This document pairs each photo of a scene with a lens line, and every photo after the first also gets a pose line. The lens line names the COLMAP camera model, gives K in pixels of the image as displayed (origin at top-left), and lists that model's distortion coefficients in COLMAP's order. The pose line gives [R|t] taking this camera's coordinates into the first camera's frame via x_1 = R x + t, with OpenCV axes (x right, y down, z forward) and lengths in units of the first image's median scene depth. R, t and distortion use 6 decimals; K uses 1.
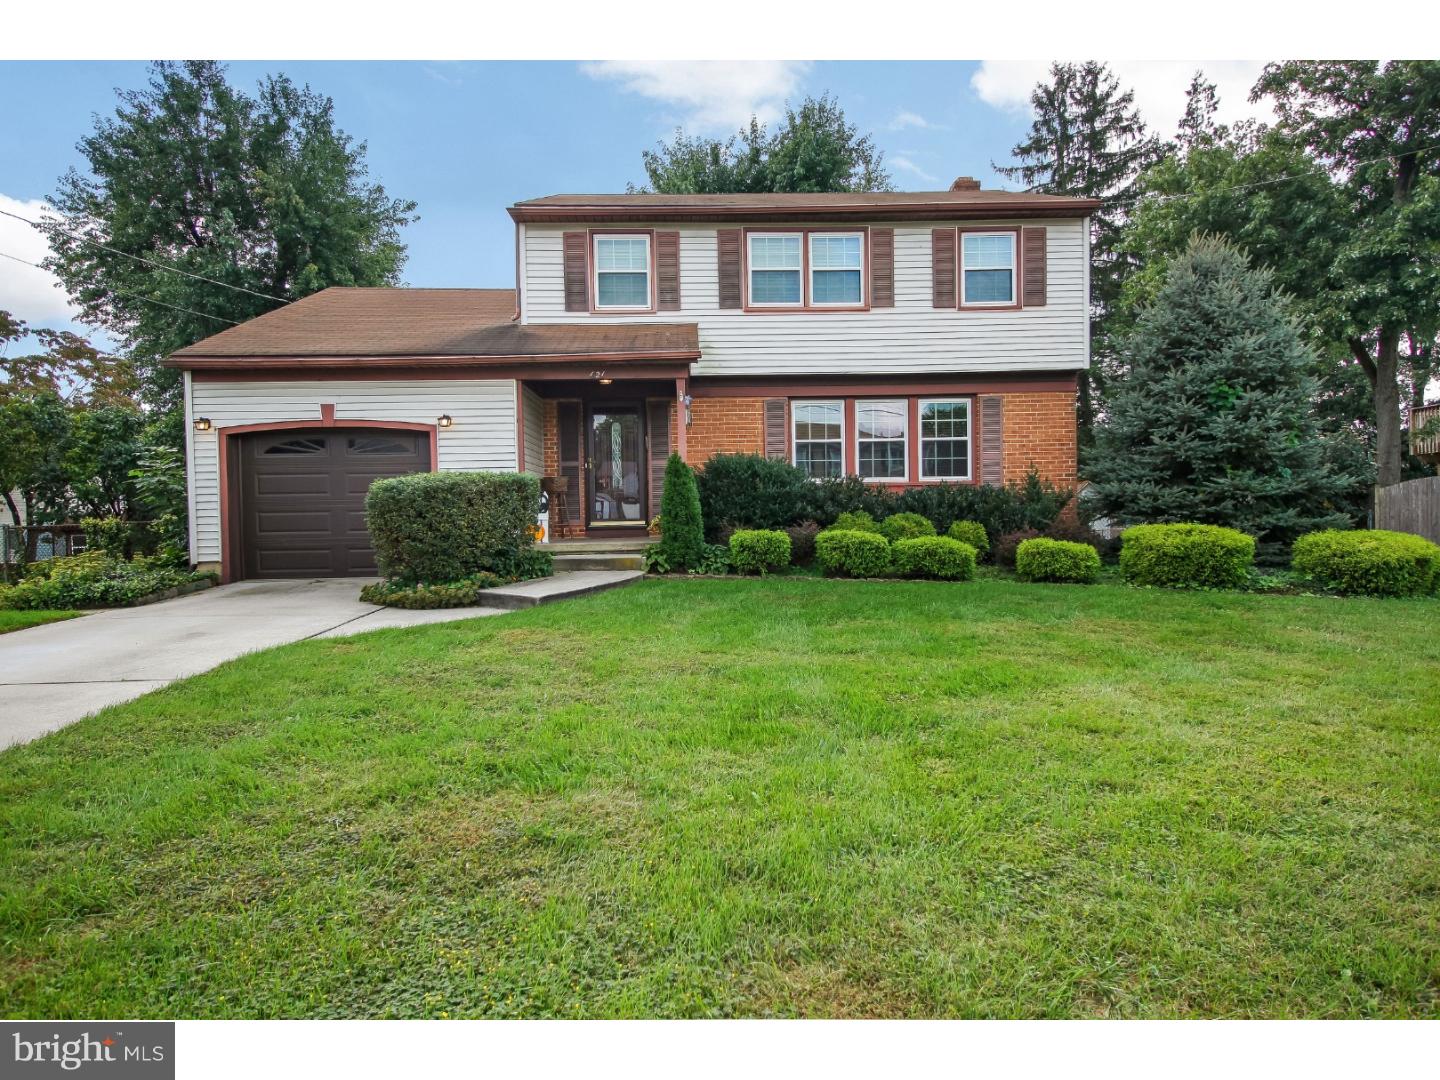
lens RADIAL K [[885.3, 0, 720.0], [0, 885.3, 540.0], [0, 0, 1]] dist [0.016677, 0.001280]
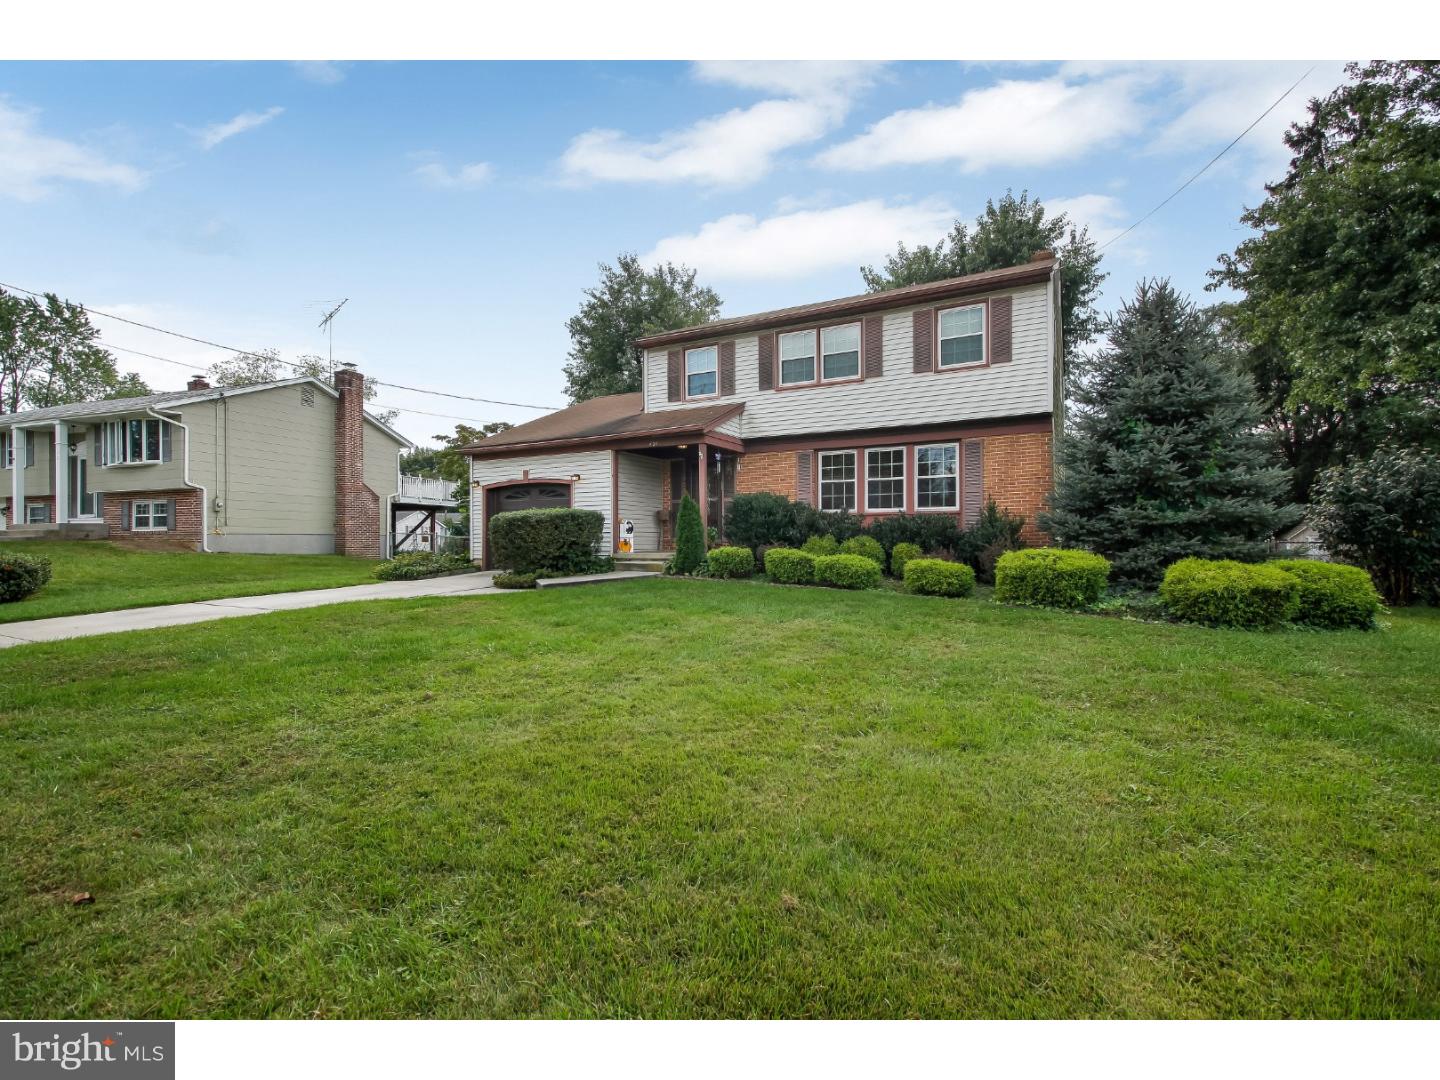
lens RADIAL K [[667.1, 0, 720.0], [0, 667.1, 540.0], [0, 0, 1]] dist [0.002508, 0.000027]
pose [[0.867242, 0.014407, -0.497678, 0.479166], [-0.022647, 0.999688, -0.010524, -0.009421], [0.497372, 0.020397, 0.867298, 0.047268]]
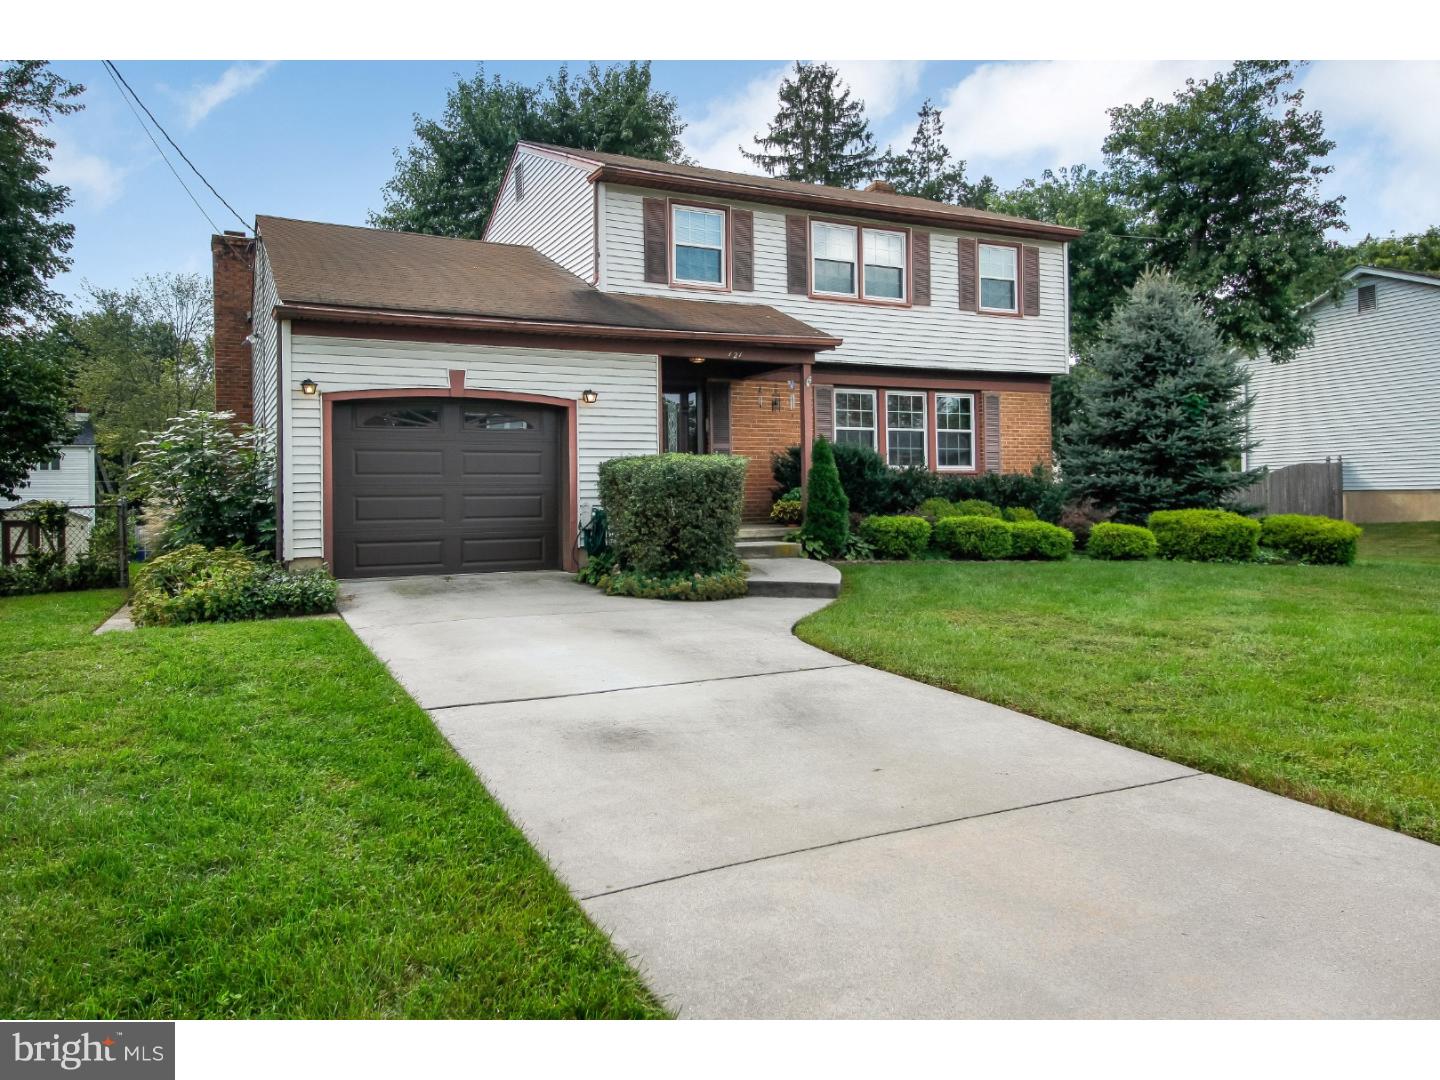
lens RADIAL K [[996.6, 0, 711.3], [0, 996.6, 495.2], [0, 0, 1]] dist [0.021836, 0.001384]
pose [[0.911430, 0.005110, 0.411423, -0.537083], [0.008610, 0.999467, -0.031489, -0.000425], [-0.411365, 0.032242, 0.910900, 0.024279]]
